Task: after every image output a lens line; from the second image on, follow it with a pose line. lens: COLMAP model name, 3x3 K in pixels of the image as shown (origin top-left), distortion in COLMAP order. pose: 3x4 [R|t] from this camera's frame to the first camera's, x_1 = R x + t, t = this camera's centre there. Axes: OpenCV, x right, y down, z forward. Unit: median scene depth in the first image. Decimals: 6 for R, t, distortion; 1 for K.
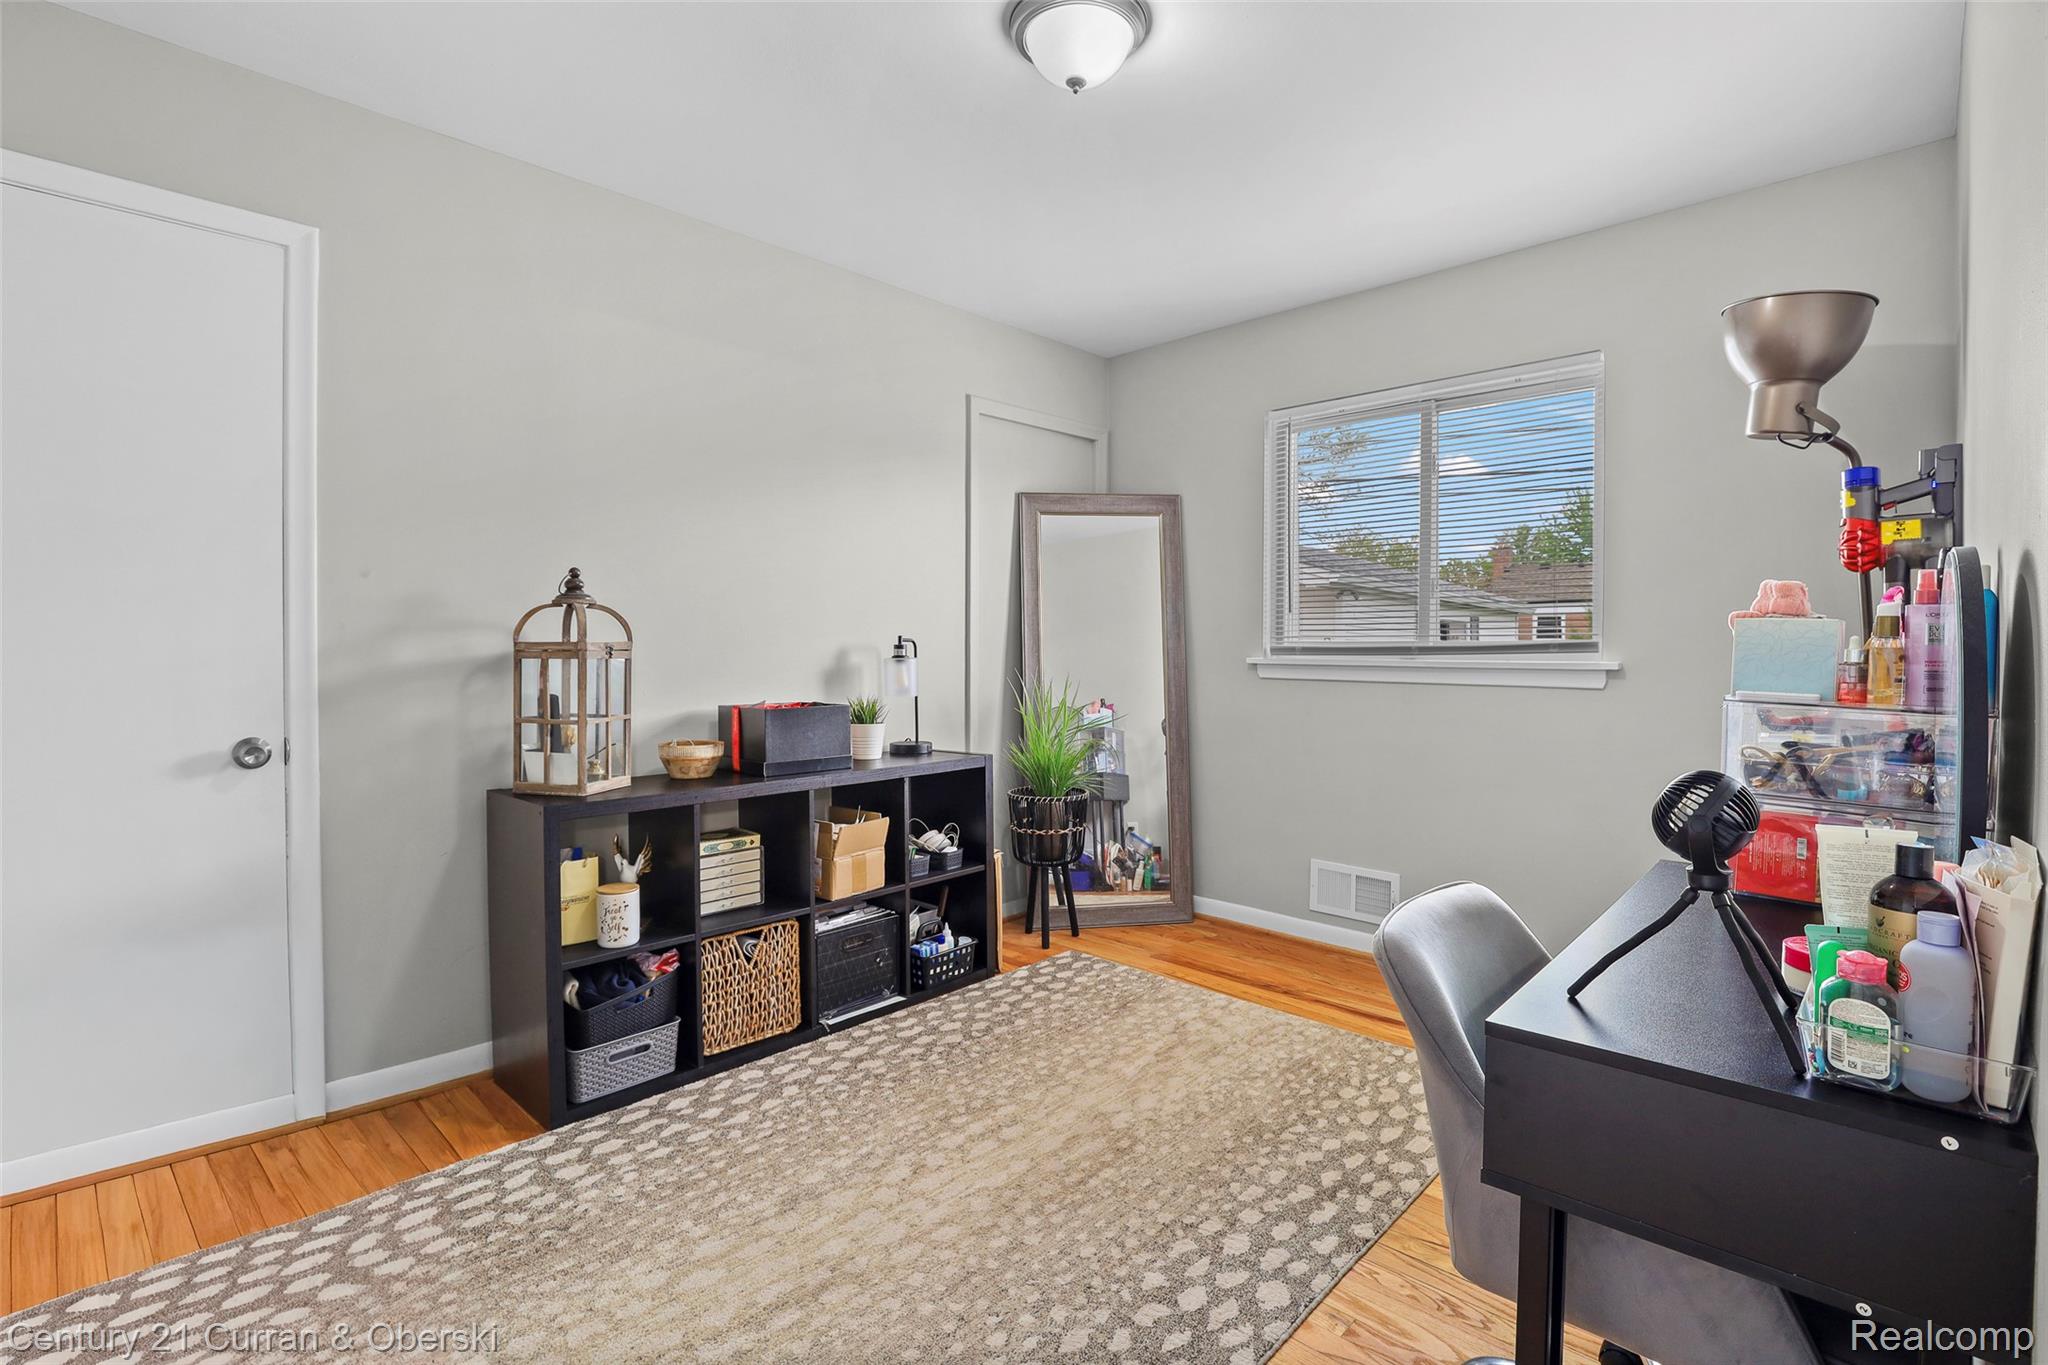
lens RADIAL K [[953.6, 0, 1017.8], [0, 953.6, 667.3], [0, 0, 1]] dist [-0.030879, 0.003580]
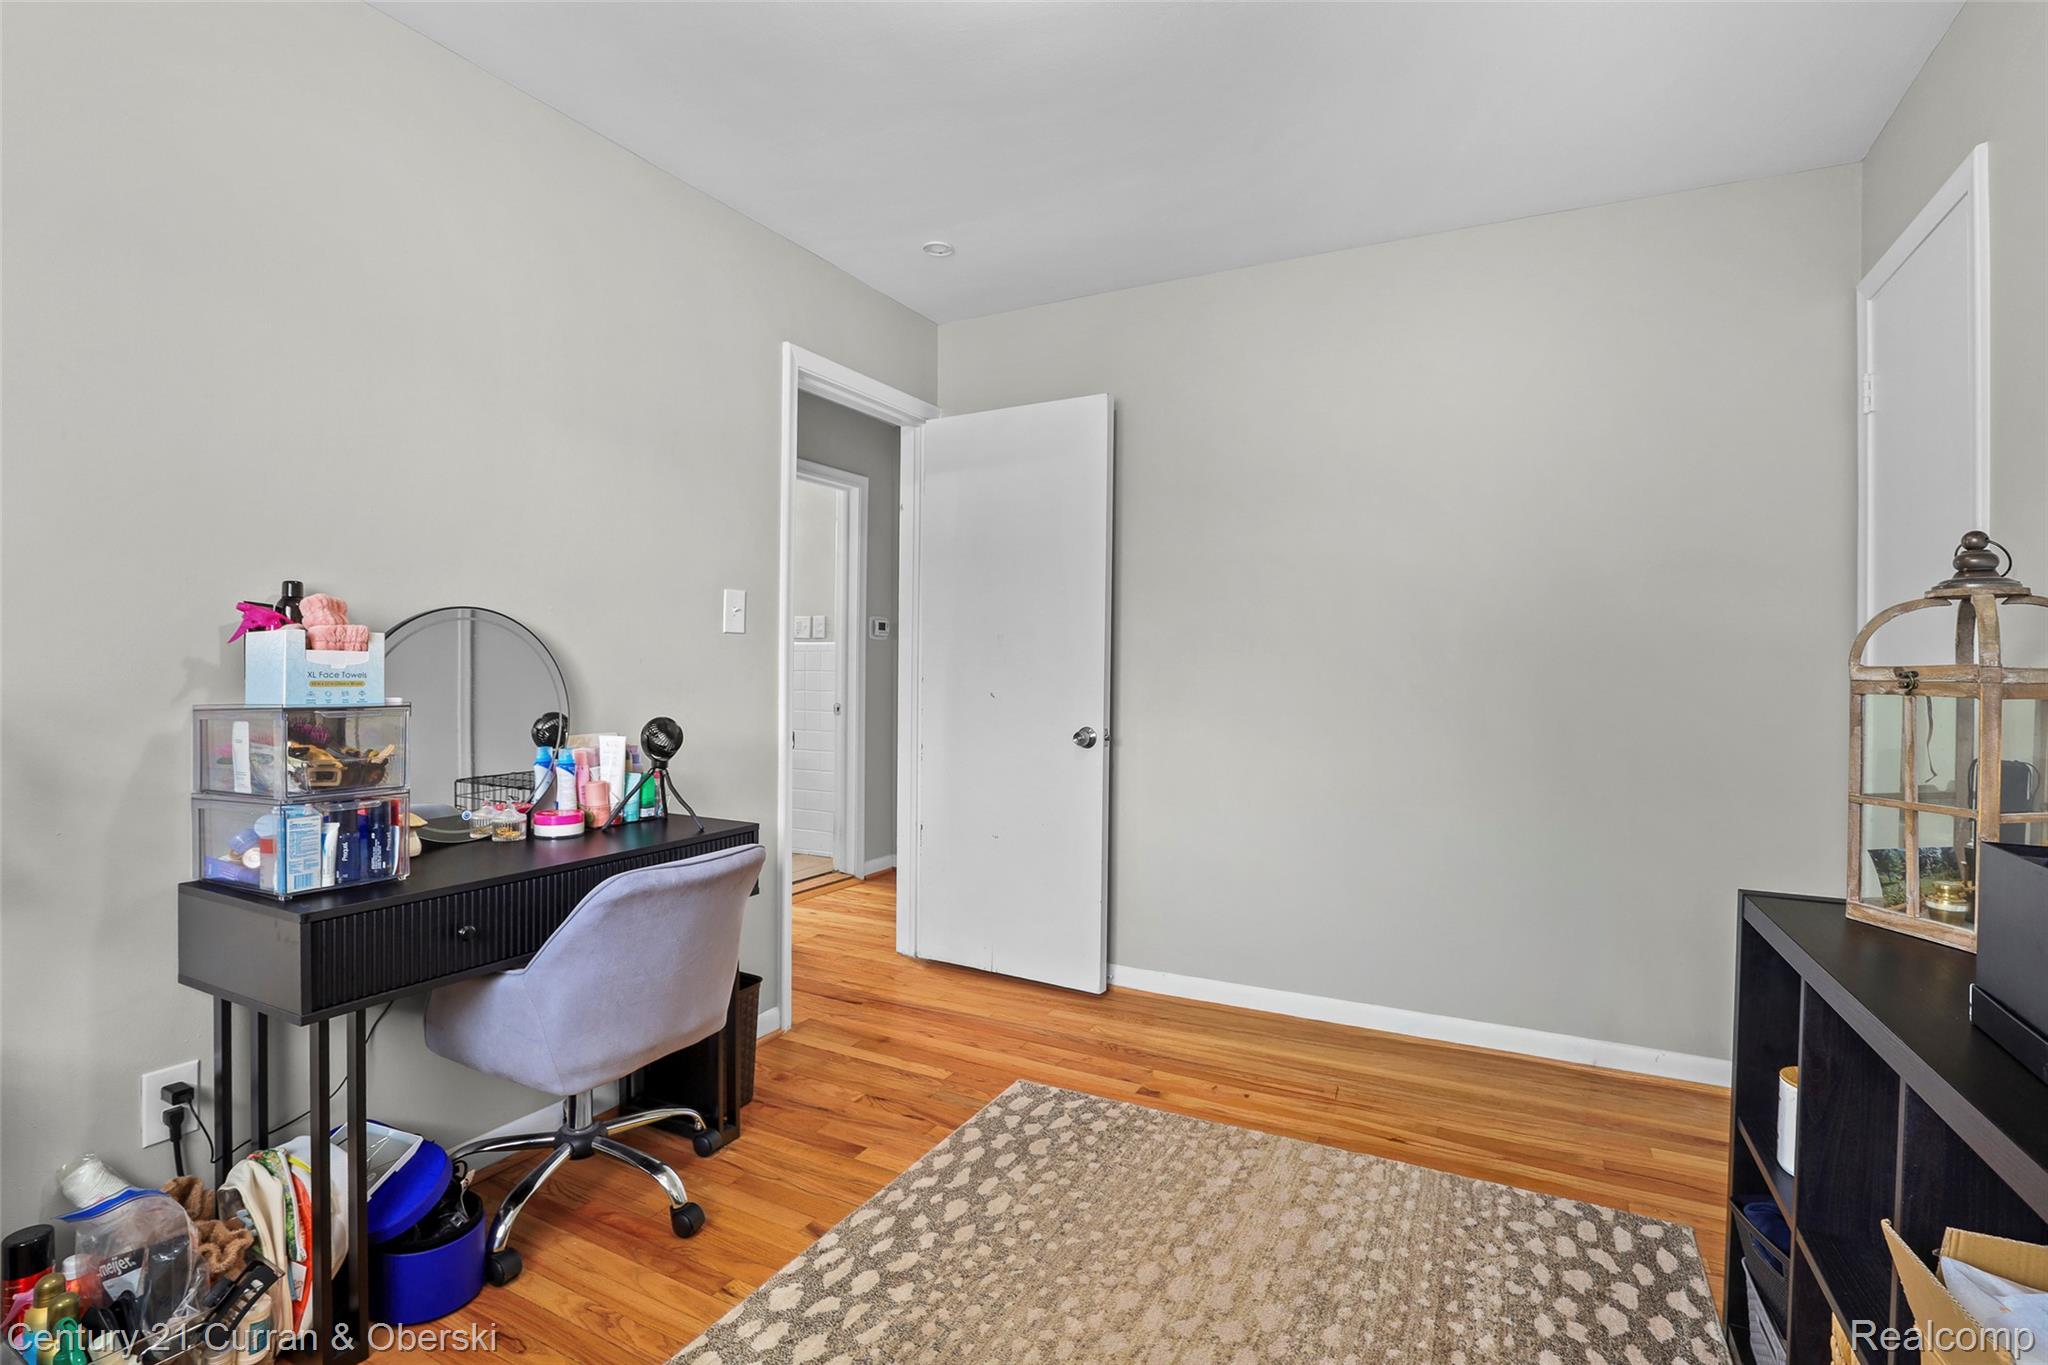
lens RADIAL K [[953.6, 0, 1014.8], [0, 953.6, 676.2], [0, 0, 1]] dist [-0.030879, 0.003580]
pose [[-0.960656, -0.006633, -0.277663, 0.305060], [-0.015251, 0.999466, 0.028891, -0.038161], [0.277324, 0.031989, -0.960244, 1.929822]]
